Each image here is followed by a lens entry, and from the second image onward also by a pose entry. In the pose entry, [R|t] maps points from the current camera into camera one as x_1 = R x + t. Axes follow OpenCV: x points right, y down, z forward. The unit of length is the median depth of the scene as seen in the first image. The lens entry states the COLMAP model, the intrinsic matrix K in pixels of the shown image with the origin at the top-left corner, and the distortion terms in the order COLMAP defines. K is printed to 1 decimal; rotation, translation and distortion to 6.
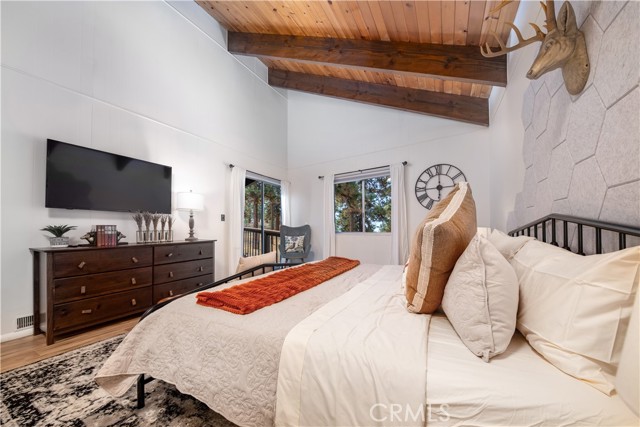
lens RADIAL K [[228.5, 0, 321.0], [0, 228.5, 225.0], [0, 0, 1]] dist [0.011454, -0.001287]
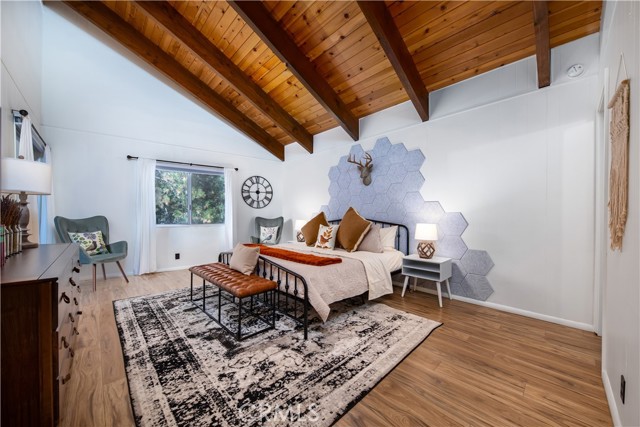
lens RADIAL K [[242.3, 0, 310.8], [0, 242.3, 217.8], [0, 0, 1]] dist [-0.000990, -0.000284]
pose [[0.329554, -0.000748, 0.944136, -0.842506], [-0.011862, 0.999917, 0.004933, -0.010030], [-0.944062, -0.012825, 0.329518, 0.166751]]
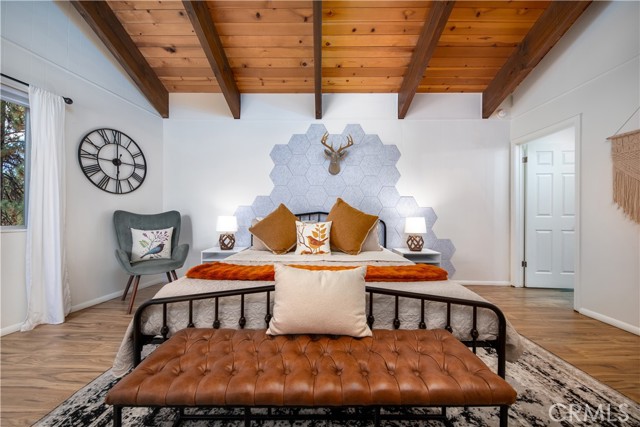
lens RADIAL K [[228.5, 0, 319.0], [0, 228.5, 215.2], [0, 0, 1]] dist [0.011454, -0.001287]
pose [[-0.480443, -0.010442, 0.876964, -0.465575], [-0.010331, 0.999927, 0.006246, -0.000518], [-0.876965, -0.006059, -0.480516, 0.787883]]
